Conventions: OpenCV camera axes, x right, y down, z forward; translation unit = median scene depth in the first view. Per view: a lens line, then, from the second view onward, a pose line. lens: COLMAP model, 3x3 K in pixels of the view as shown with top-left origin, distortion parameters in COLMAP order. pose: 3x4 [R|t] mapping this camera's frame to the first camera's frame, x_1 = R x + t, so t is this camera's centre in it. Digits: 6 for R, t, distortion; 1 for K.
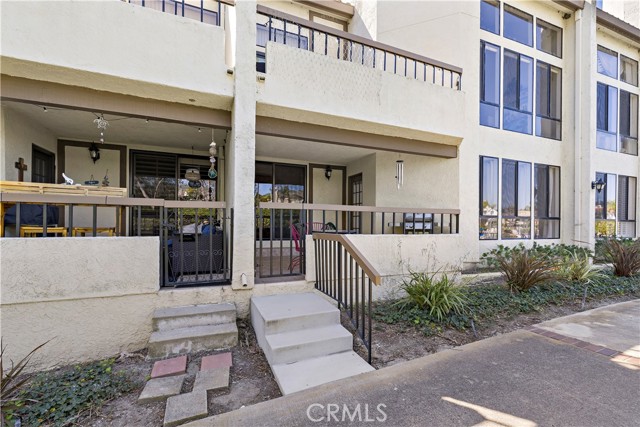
lens RADIAL K [[283.1, 0, 327.9], [0, 283.1, 222.2], [0, 0, 1]] dist [0.002061, 0.001483]
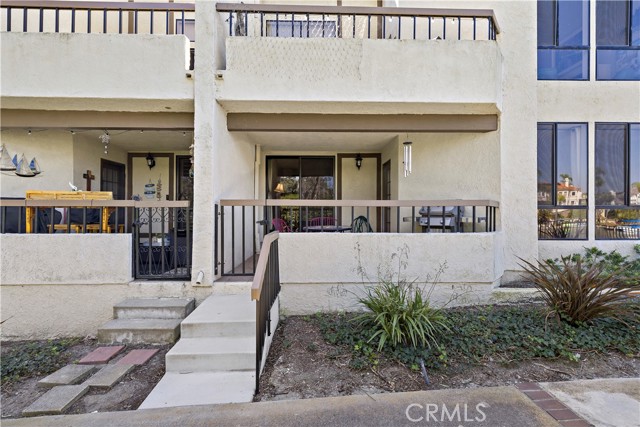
lens RADIAL K [[283.1, 0, 323.8], [0, 283.1, 210.3], [0, 0, 1]] dist [0.002061, 0.001483]
pose [[0.929452, -0.014851, -0.368643, 0.461050], [0.010785, 0.999856, -0.013087, -0.016111], [0.368784, 0.008188, 0.929479, 0.208516]]
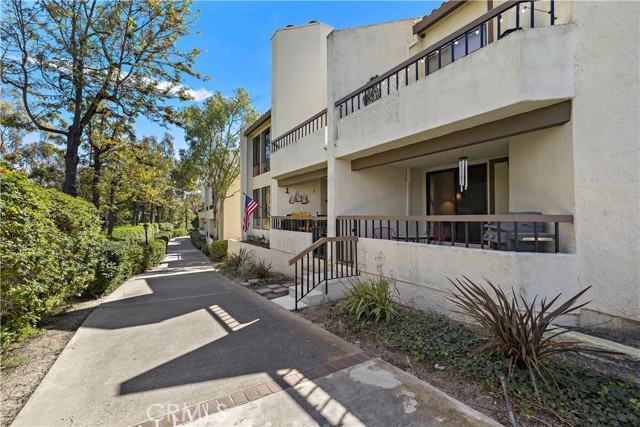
lens RADIAL K [[283.1, 0, 324.1], [0, 283.1, 213.5], [0, 0, 1]] dist [0.002061, 0.001483]
pose [[0.162643, -0.031037, -0.986197, 1.368428], [-0.012469, 0.999361, -0.033508, -0.026201], [0.986606, 0.017746, 0.162152, 0.627469]]
